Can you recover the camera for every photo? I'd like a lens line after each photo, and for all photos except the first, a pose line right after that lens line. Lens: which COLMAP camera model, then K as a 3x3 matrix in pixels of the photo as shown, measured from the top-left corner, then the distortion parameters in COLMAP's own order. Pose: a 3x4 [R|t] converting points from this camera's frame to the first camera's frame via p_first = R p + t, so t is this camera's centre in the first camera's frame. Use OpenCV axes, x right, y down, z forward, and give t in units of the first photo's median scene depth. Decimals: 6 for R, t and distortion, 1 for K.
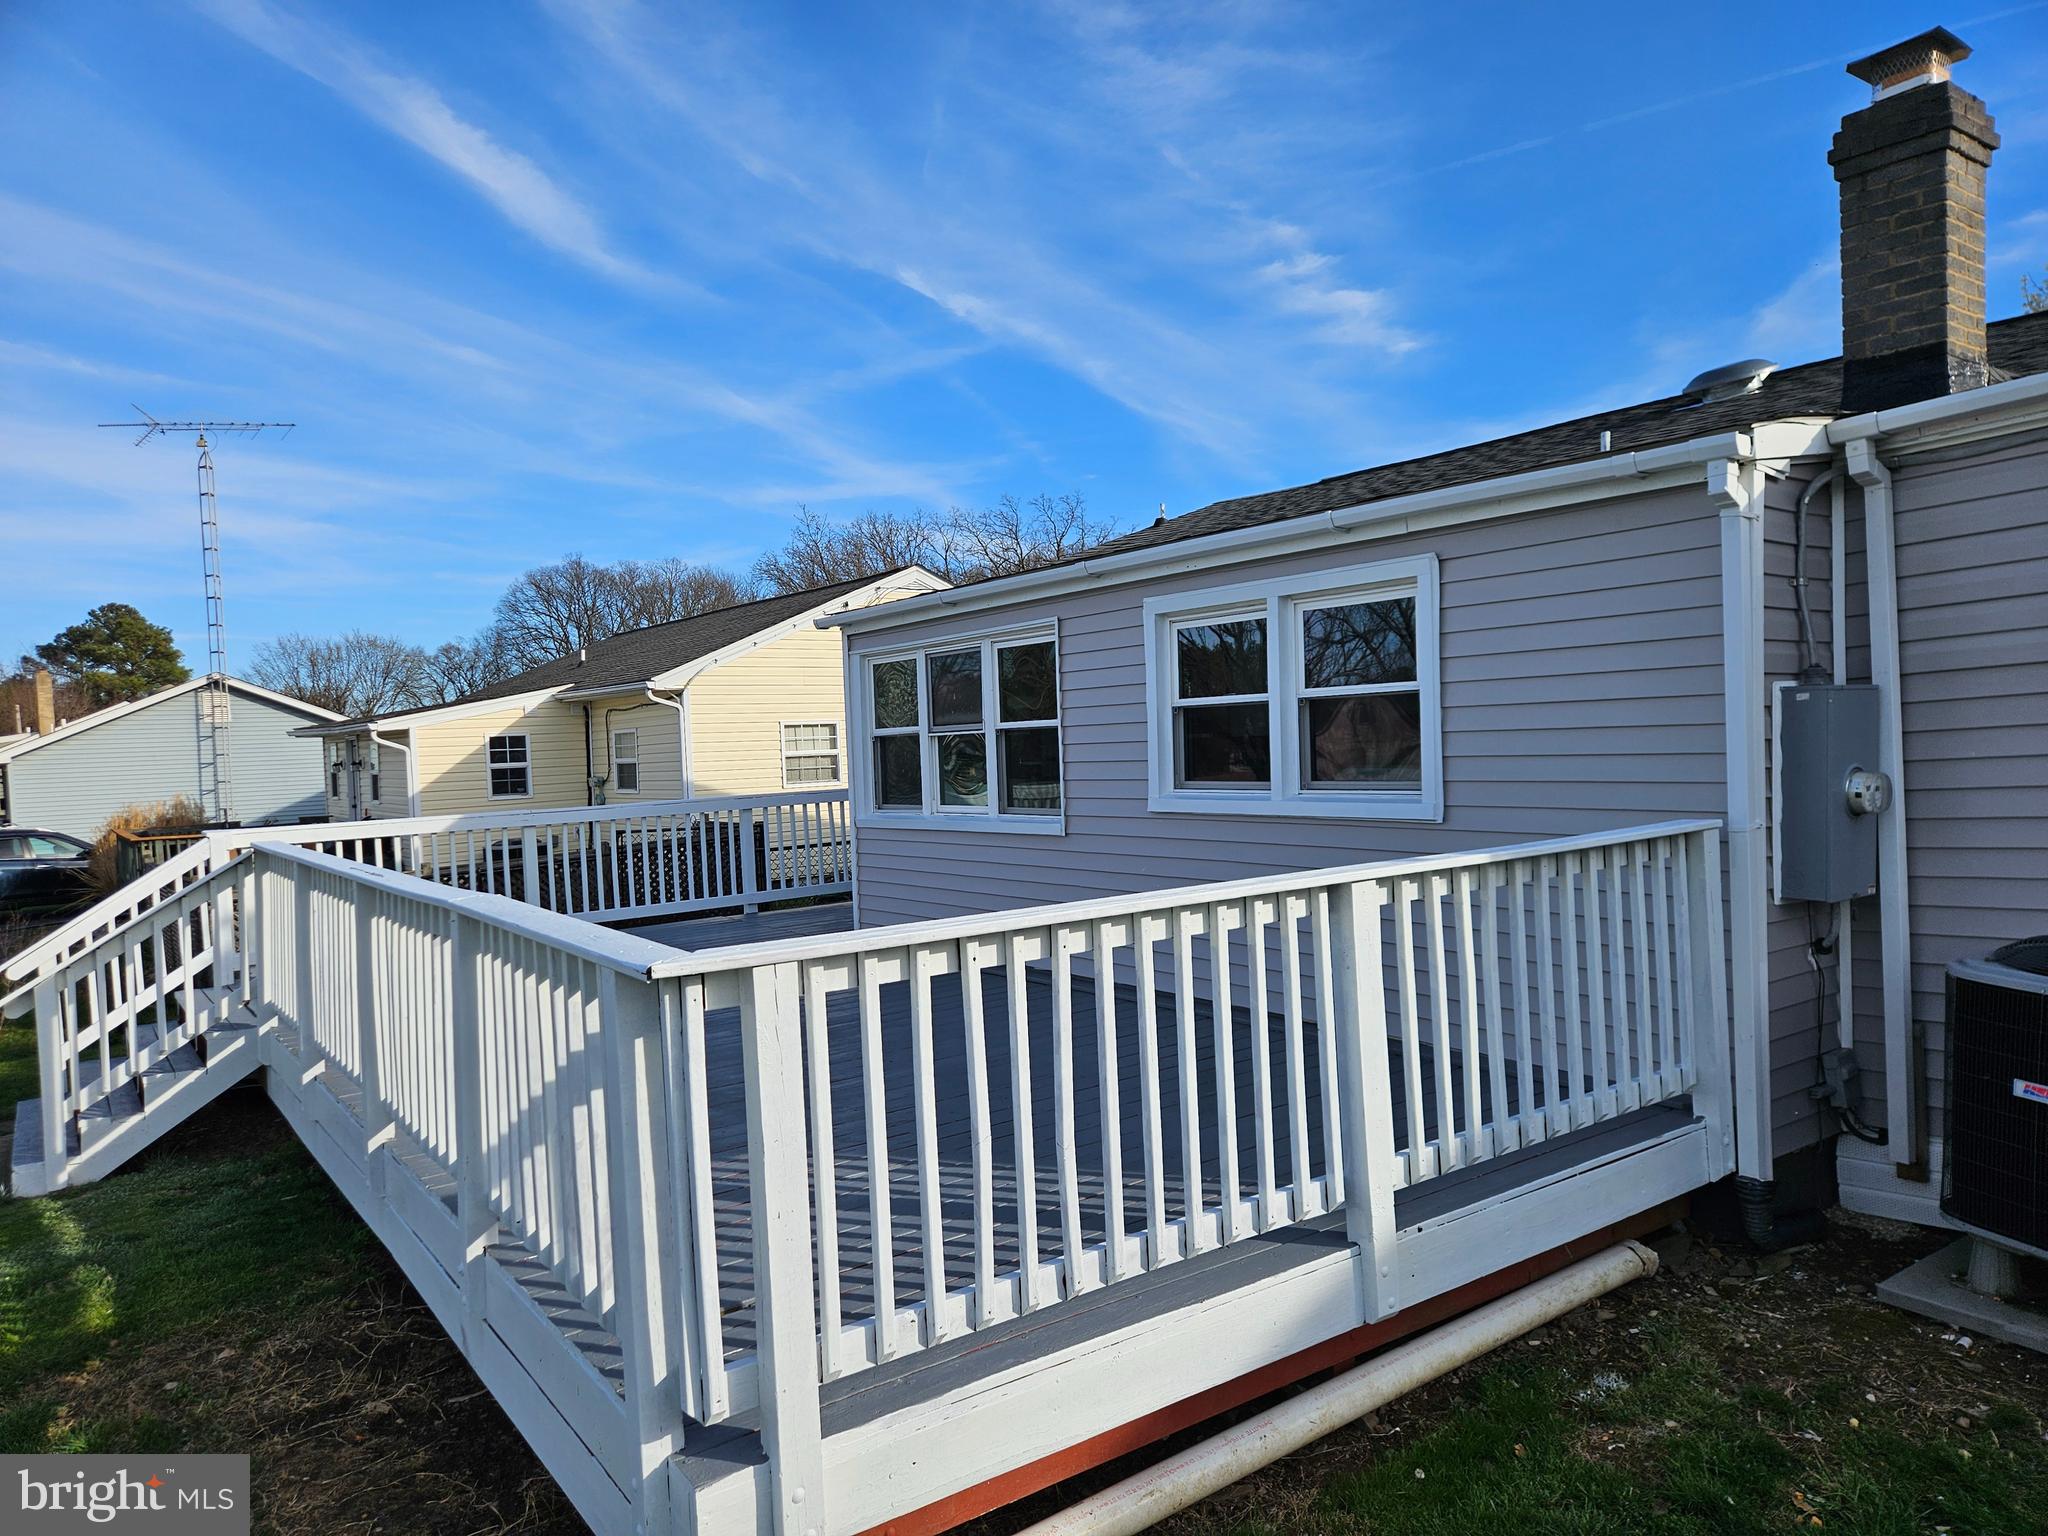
lens RADIAL K [[1362.2, 0, 1026.9], [0, 1362.2, 760.0], [0, 0, 1]] dist [0.018493, -0.005036]
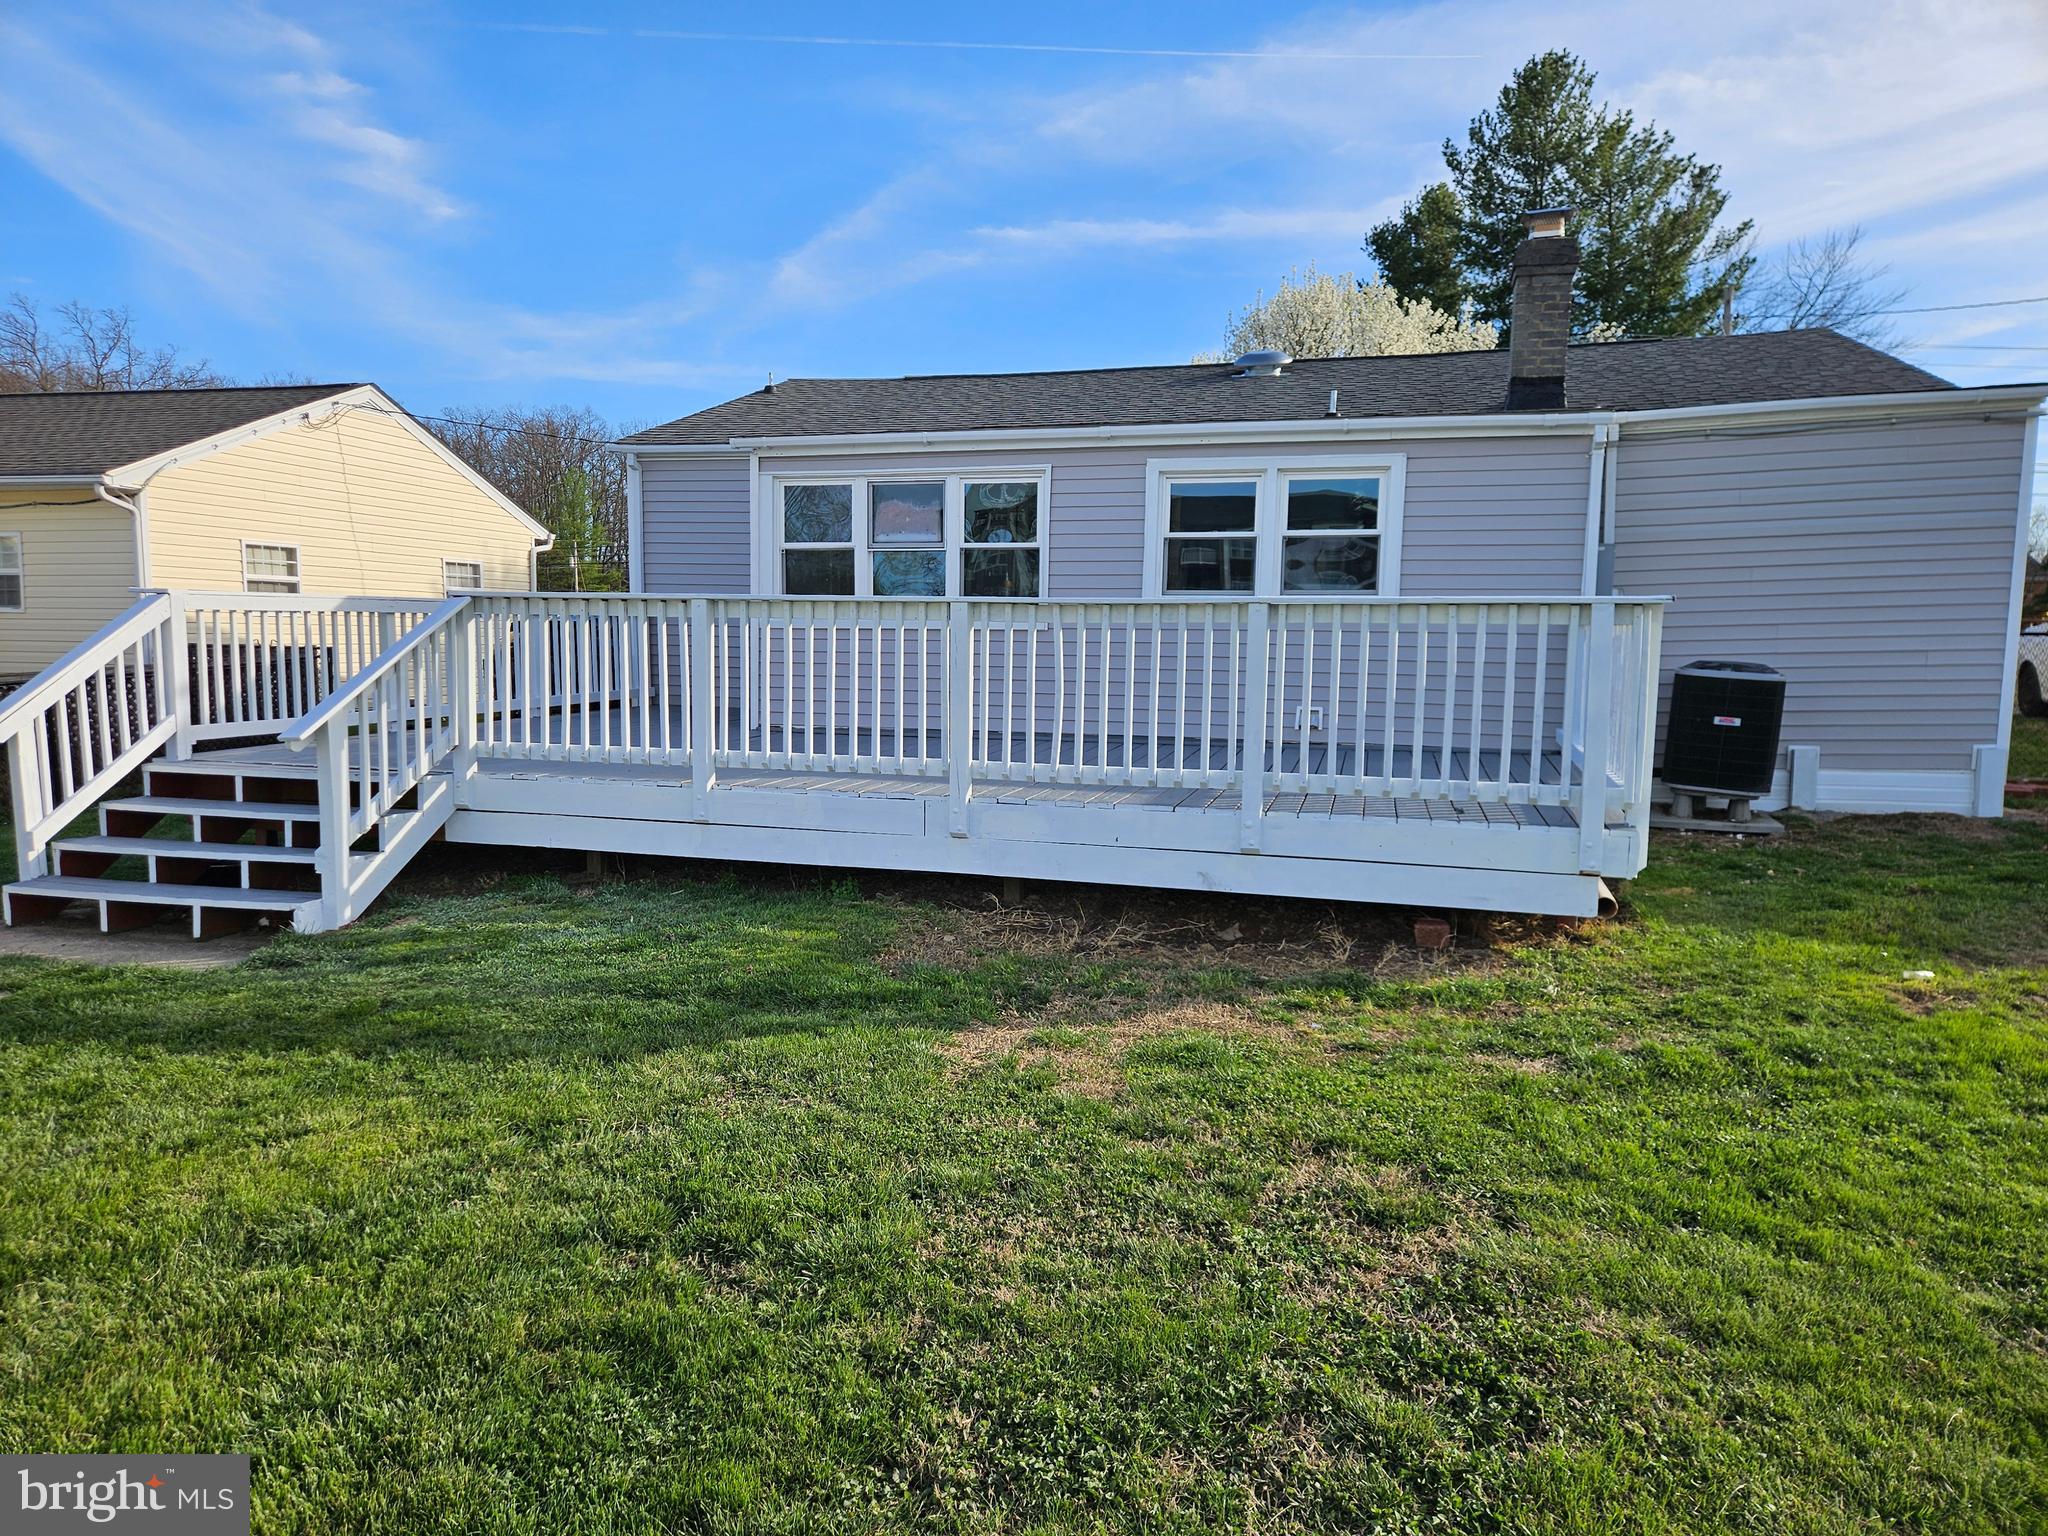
lens RADIAL K [[1362.2, 0, 1026.5], [0, 1362.2, 776.2], [0, 0, 1]] dist [0.018493, -0.005036]
pose [[0.783701, -0.014887, 0.620960, -0.896594], [-0.036772, 0.996847, 0.070308, 0.115679], [-0.620049, -0.077934, 0.780683, -0.052753]]
